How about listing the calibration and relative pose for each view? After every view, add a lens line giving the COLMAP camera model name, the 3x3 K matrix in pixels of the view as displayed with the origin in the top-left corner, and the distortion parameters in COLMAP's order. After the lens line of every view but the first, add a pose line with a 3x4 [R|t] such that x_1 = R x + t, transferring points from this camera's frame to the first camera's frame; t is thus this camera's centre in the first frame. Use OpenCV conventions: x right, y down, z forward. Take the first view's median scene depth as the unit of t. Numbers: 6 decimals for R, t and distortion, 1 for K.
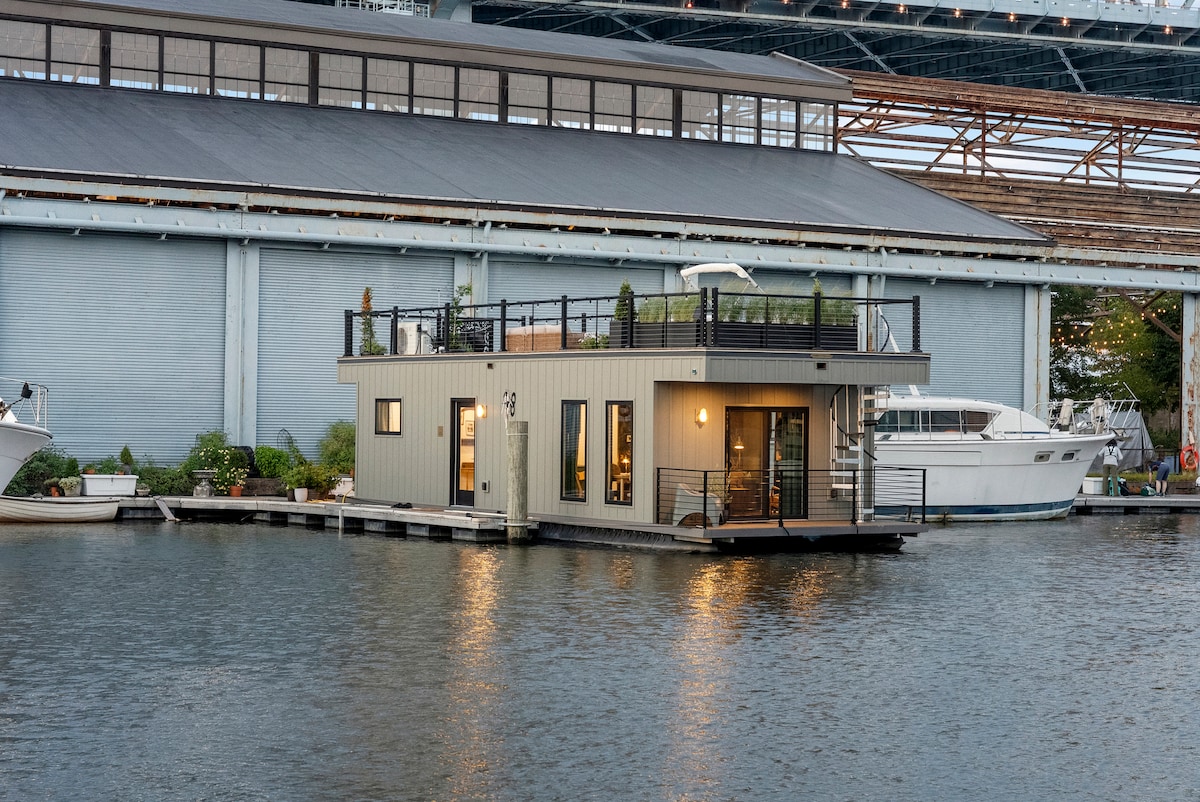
lens RADIAL K [[2106.6, 0, 600.0], [0, 2106.6, 401.0], [0, 0, 1]] dist [0.014161, 1.196376]
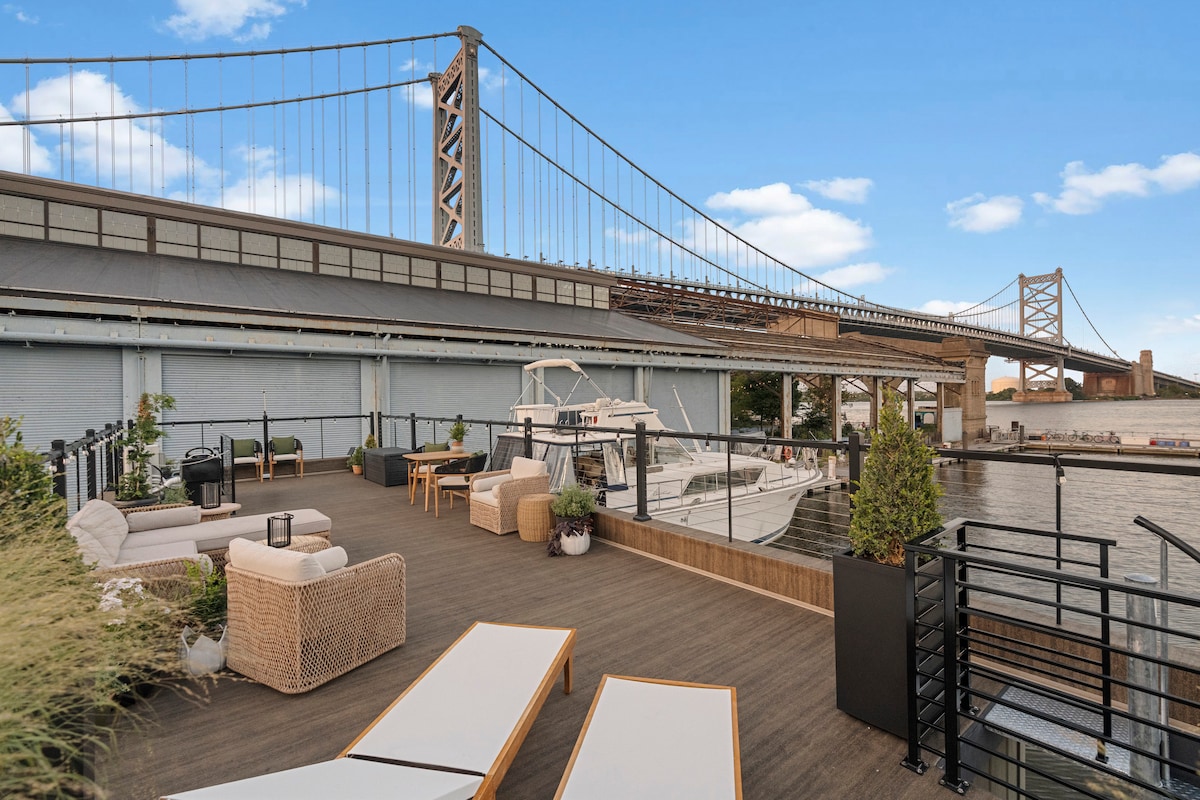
lens RADIAL K [[530.2, 0, 618.2], [0, 530.2, 398.2], [0, 0, 1]] dist [-0.001801, 0.000014]
pose [[0.984635, -0.026969, 0.172531, 0.033085], [0.026452, 0.999636, 0.005291, -0.039671], [-0.172610, -0.000646, 0.984990, 0.615728]]
